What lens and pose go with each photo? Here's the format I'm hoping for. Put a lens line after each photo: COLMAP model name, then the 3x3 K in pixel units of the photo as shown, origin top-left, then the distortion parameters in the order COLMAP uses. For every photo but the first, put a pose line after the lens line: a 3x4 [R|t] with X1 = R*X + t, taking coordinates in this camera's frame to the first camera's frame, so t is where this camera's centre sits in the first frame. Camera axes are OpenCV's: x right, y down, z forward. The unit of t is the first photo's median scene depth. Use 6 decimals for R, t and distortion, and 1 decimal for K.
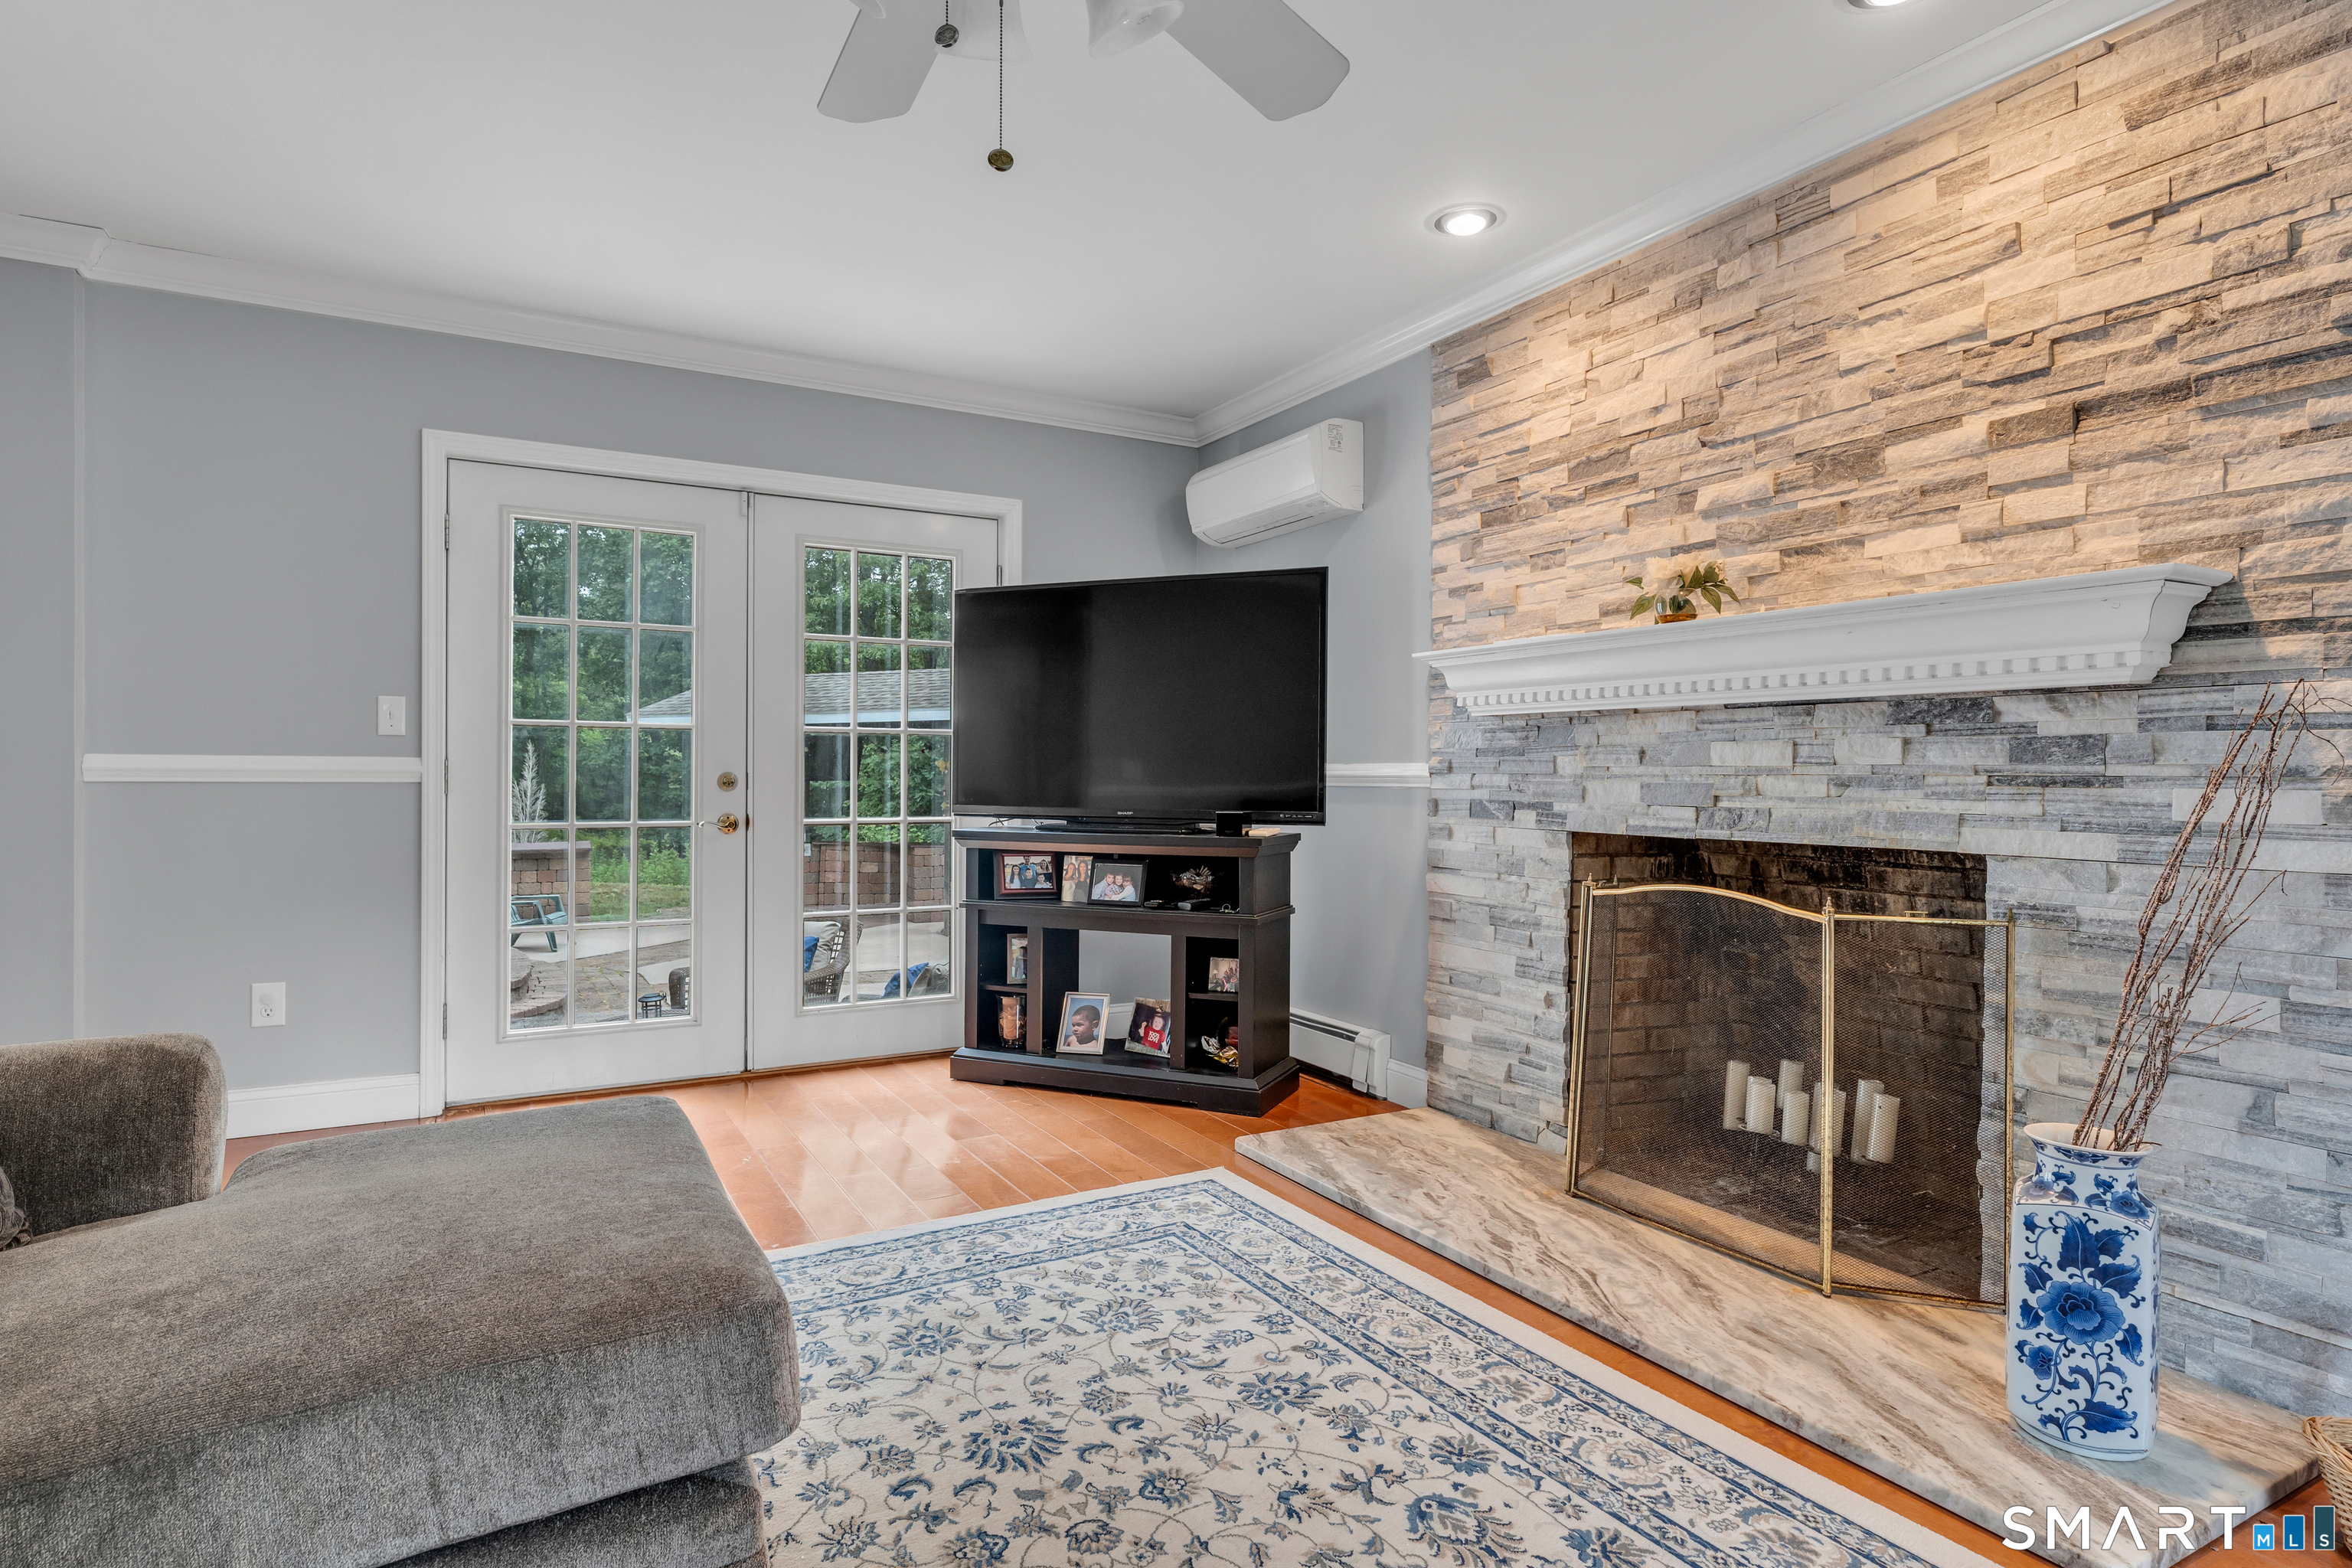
lens RADIAL K [[1247.1, 0, 1176.0], [0, 1247.1, 784.0], [0, 0, 1]] dist [-0.000248, -0.000487]
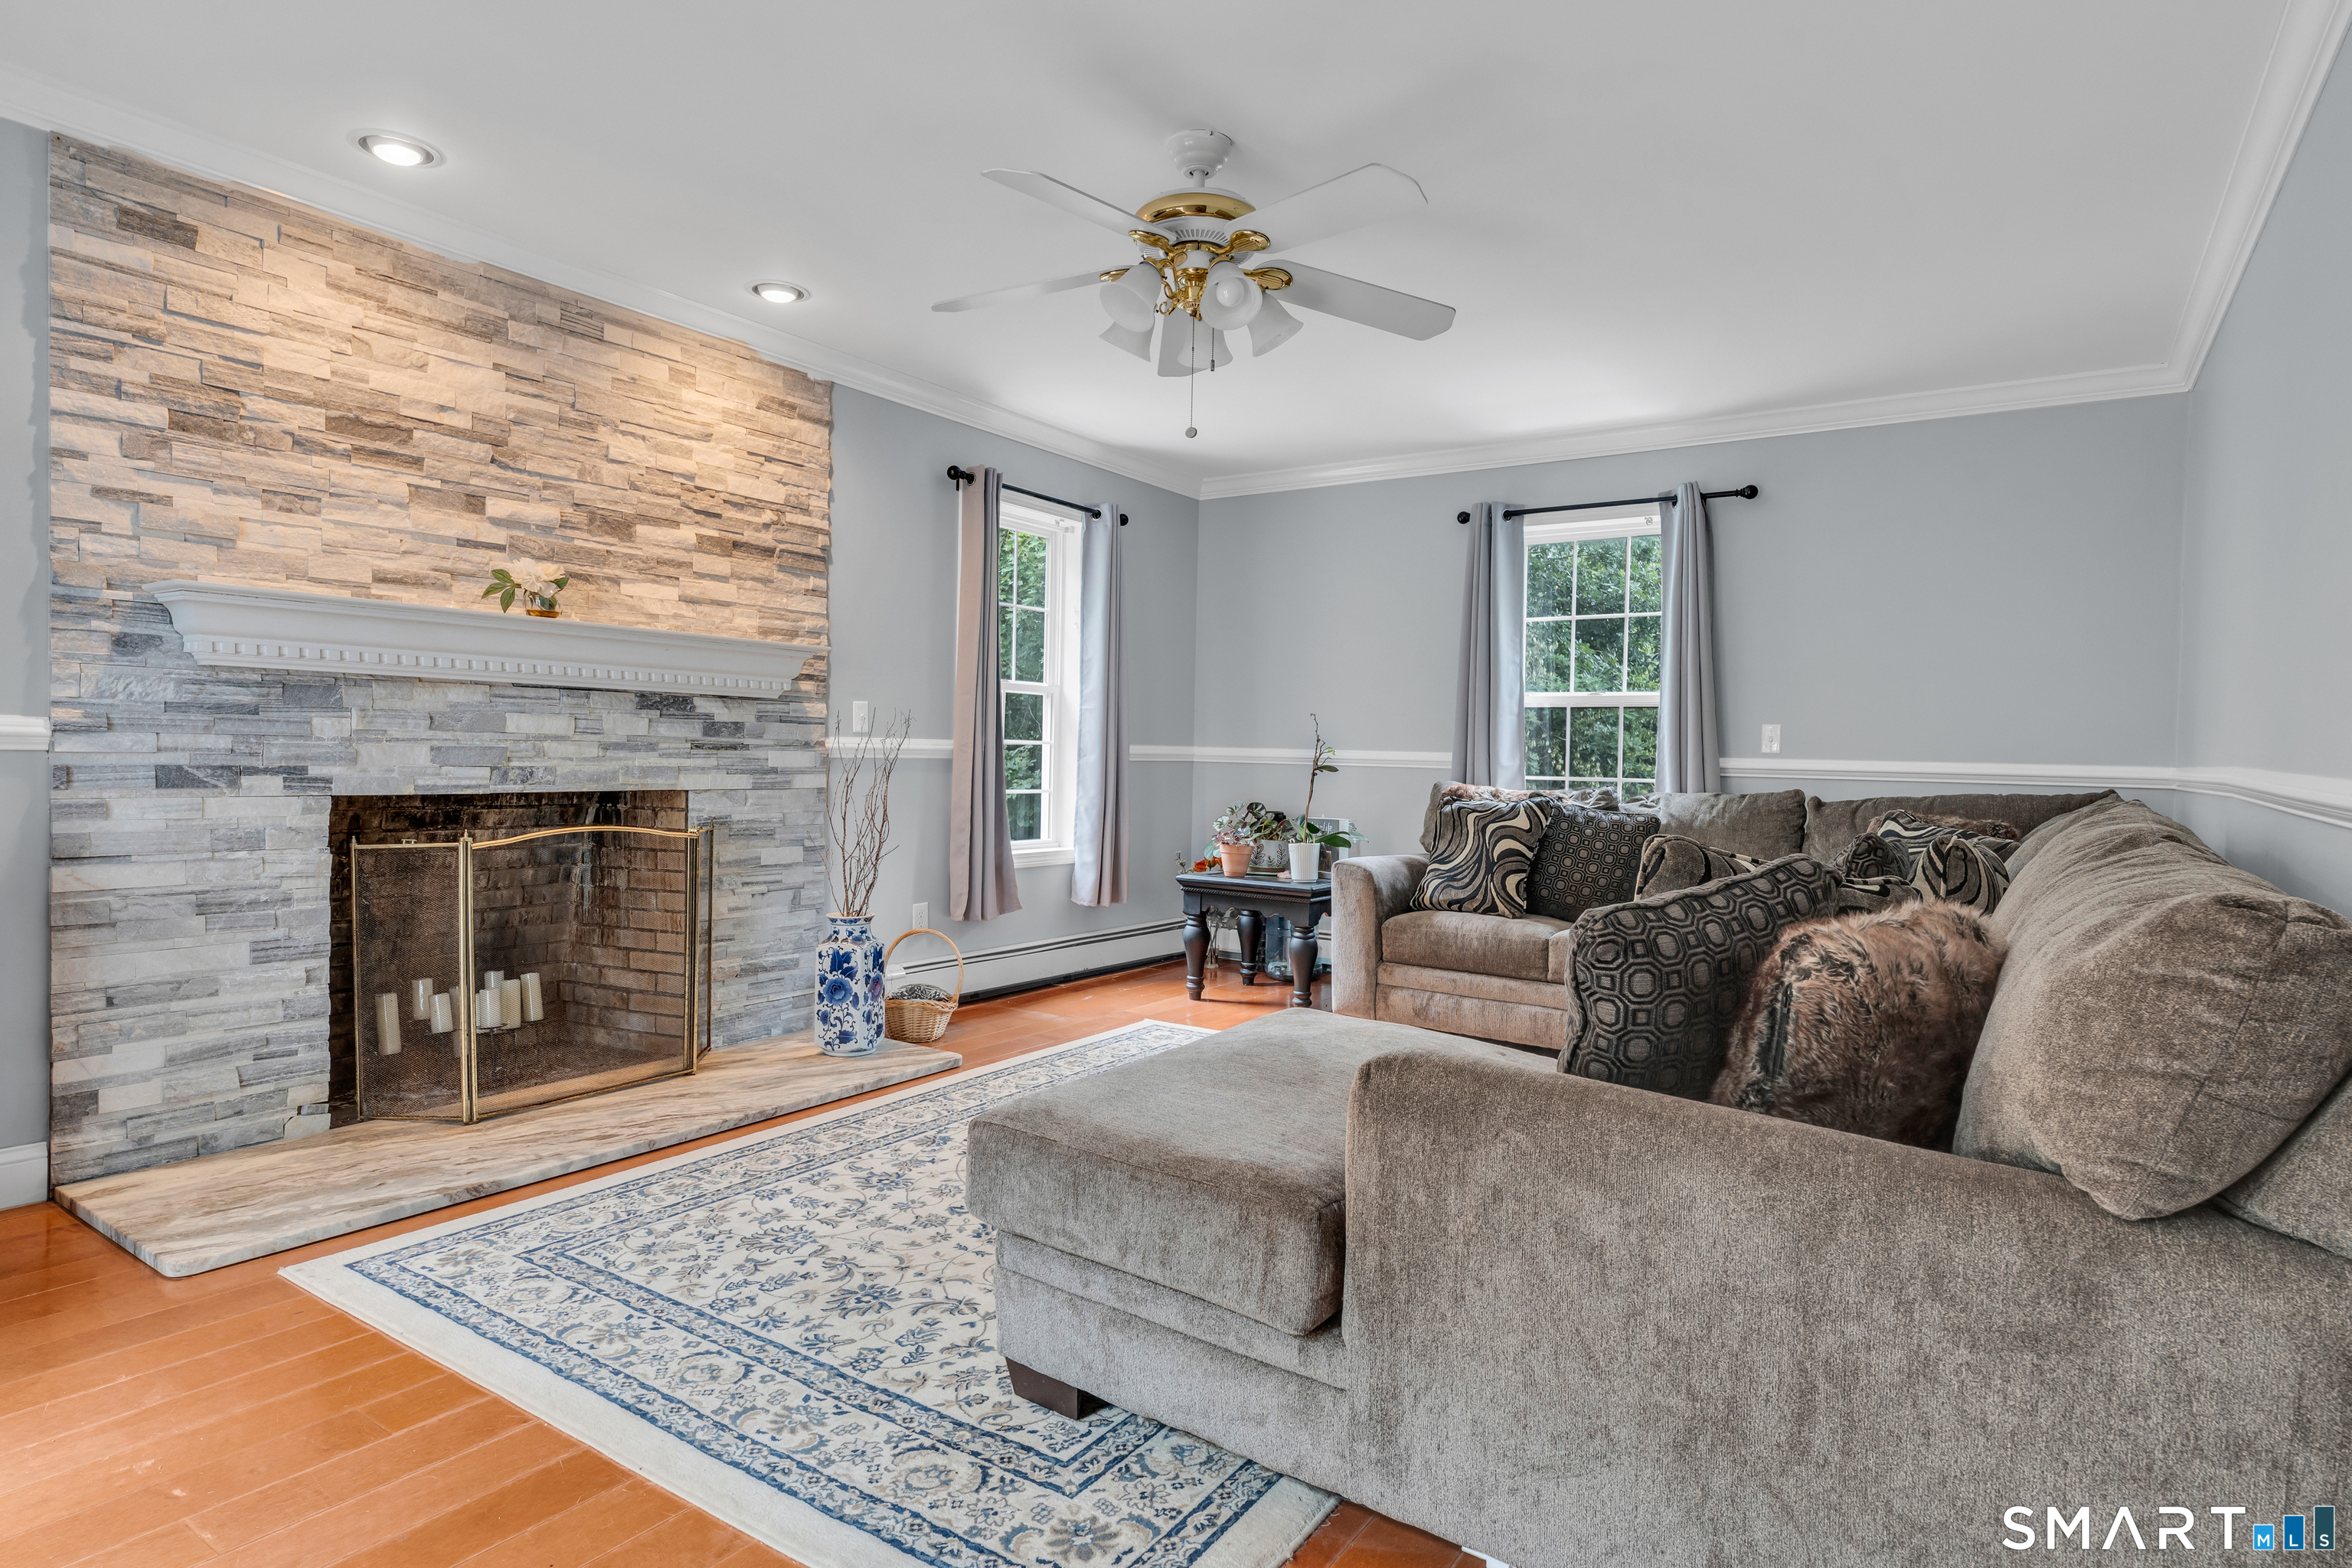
lens RADIAL K [[1247.1, 0, 1176.0], [0, 1247.1, 784.0], [0, 0, 1]] dist [-0.000248, -0.000487]
pose [[-0.437697, -0.037740, 0.898330, -1.053172], [-0.015387, 0.999287, 0.034485, -0.018125], [-0.898991, 0.001271, -0.437966, 1.048821]]
